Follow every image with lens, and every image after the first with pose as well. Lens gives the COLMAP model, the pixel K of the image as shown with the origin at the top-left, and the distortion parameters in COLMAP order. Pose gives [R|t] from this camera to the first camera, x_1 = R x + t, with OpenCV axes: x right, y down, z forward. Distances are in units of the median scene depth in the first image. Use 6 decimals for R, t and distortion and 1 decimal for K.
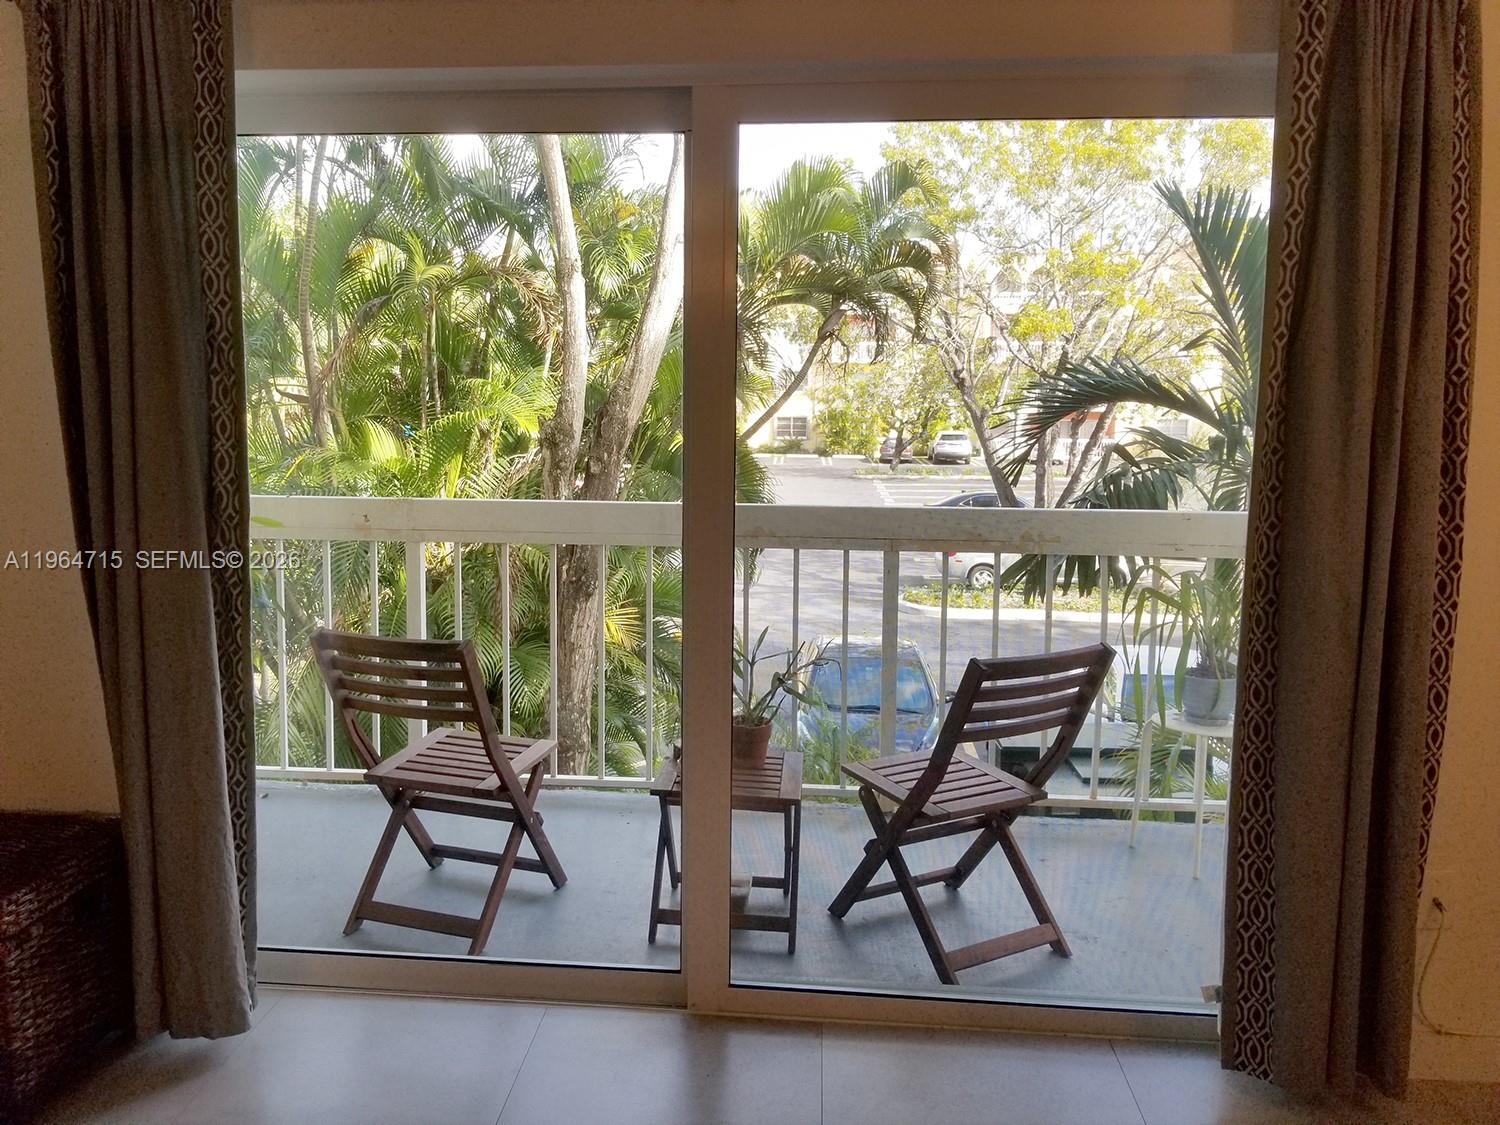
lens RADIAL K [[1172.0, 0, 723.5], [0, 1172.0, 550.9], [0, 0, 1]] dist [0.106288, -0.187993]
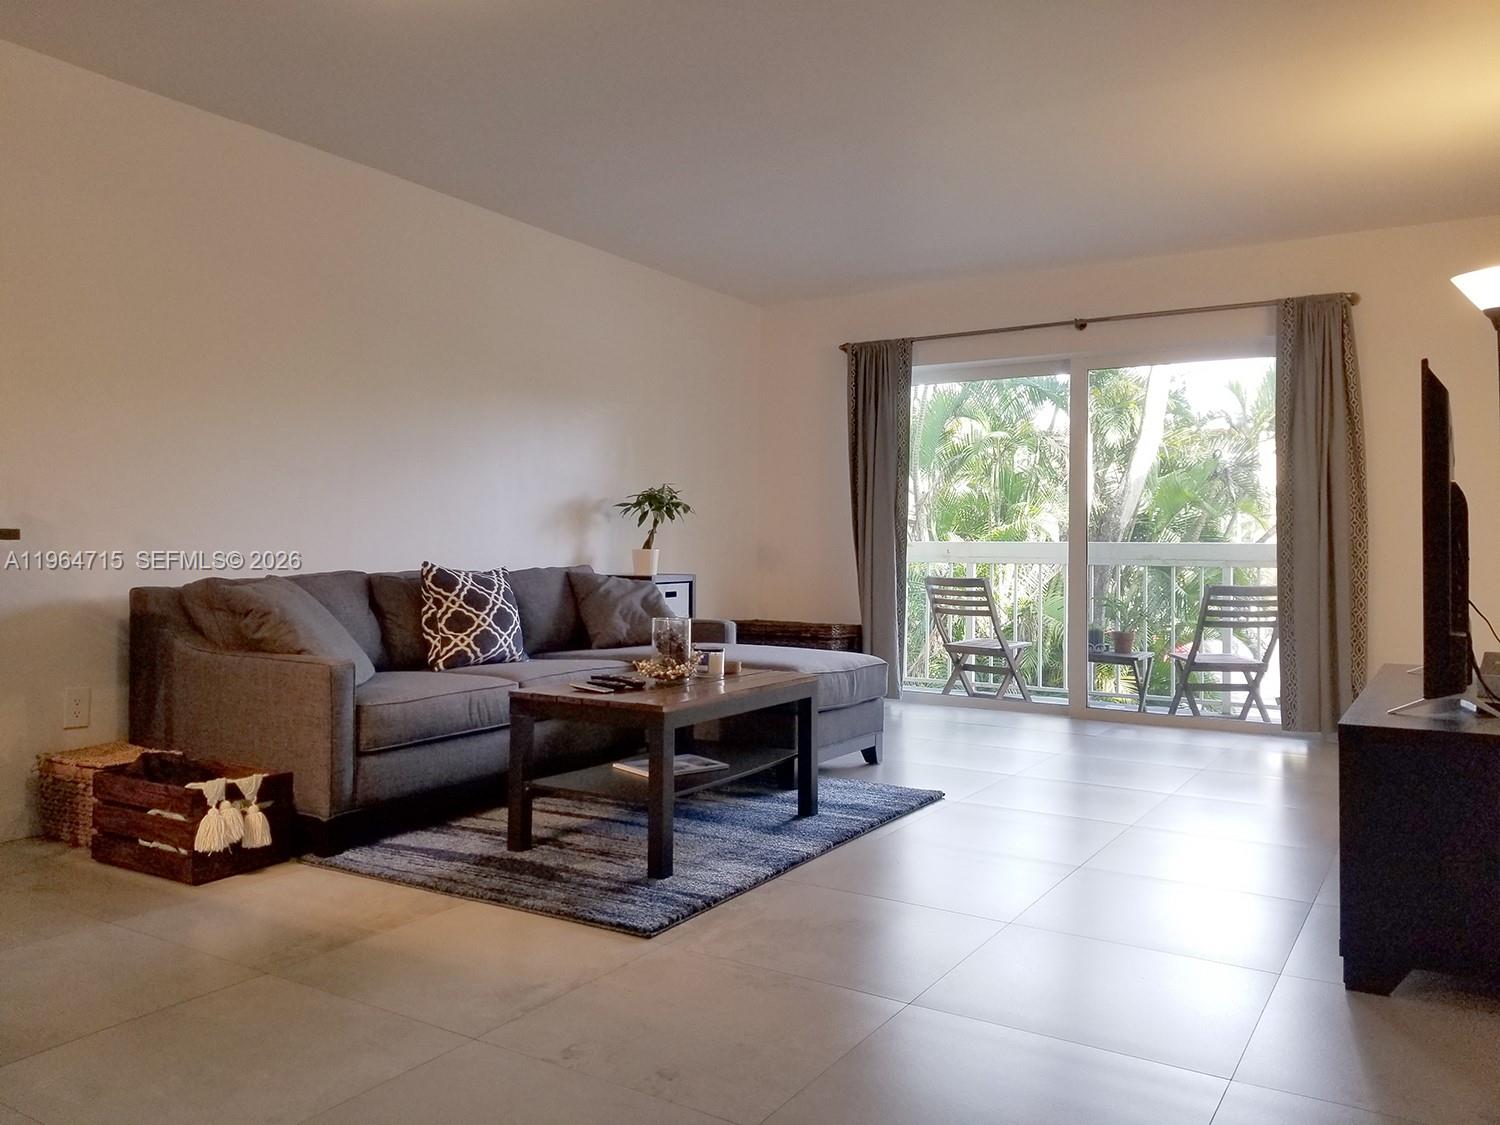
lens RADIAL K [[1172.0, 0, 723.5], [0, 1172.0, 550.9], [0, 0, 1]] dist [0.106288, -0.187993]
pose [[0.884861, -0.001747, -0.465852, 0.184654], [-0.064353, 0.989947, -0.125949, 0.154176], [0.461389, 0.141426, 0.875853, -0.587982]]
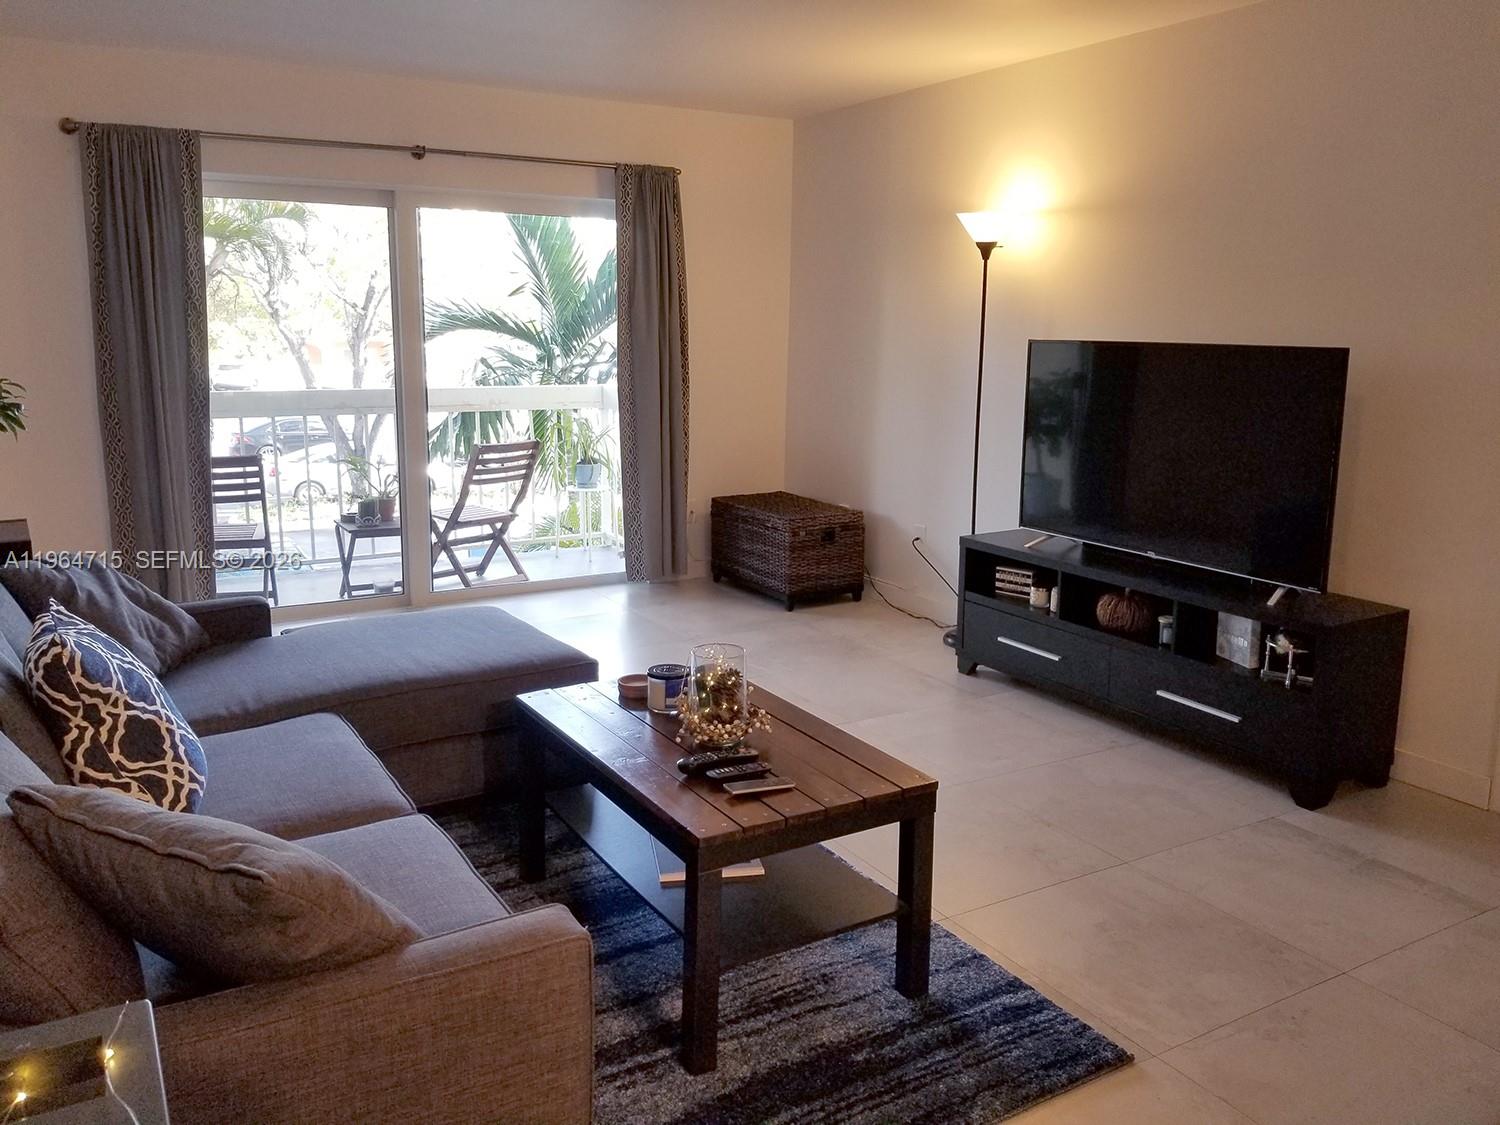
lens RADIAL K [[1172.0, 0, 723.5], [0, 1172.0, 550.9], [0, 0, 1]] dist [0.106288, -0.187993]
pose [[0.817539, -0.113952, 0.564487, -0.298198], [0.080855, 0.993231, 0.083400, 0.055282], [-0.570169, -0.022541, 0.821218, -0.431866]]
